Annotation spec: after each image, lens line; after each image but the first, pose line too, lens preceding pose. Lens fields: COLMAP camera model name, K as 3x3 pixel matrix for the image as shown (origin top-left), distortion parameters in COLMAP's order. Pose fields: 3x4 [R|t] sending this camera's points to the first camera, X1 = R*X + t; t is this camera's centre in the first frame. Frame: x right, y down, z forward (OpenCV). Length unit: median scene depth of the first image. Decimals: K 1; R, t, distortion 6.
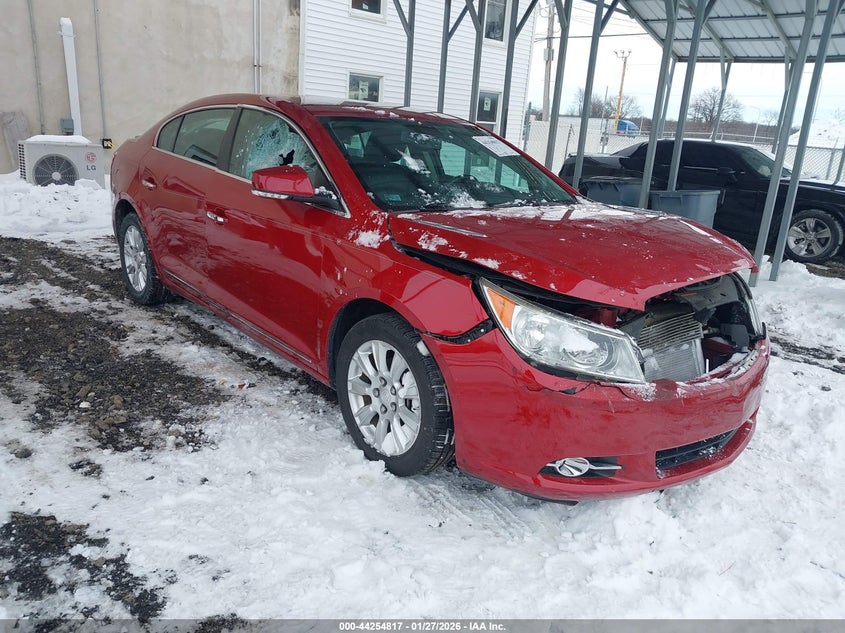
lens RADIAL K [[653.0, 0, 408.4], [0, 653.0, 316.5], [0, 0, 1]] dist [0.004546, 0.003498]
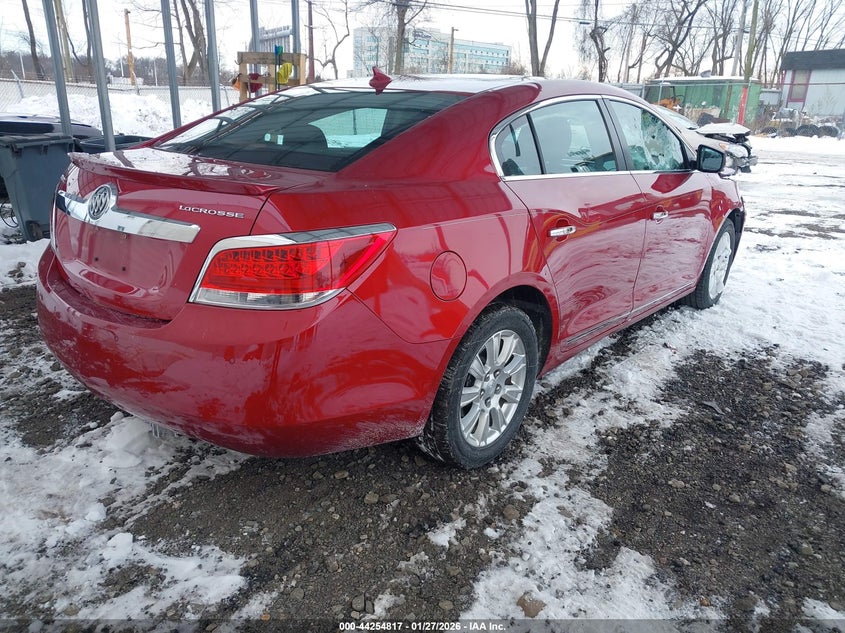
lens RADIAL K [[653.0, 0, 408.4], [0, 653.0, 316.5], [0, 0, 1]] dist [0.004546, 0.003498]
pose [[-0.156412, -0.360065, 0.919722, -1.027197], [0.268512, 0.880611, 0.390418, -0.429825], [-0.950493, 0.308022, -0.041057, 1.250929]]
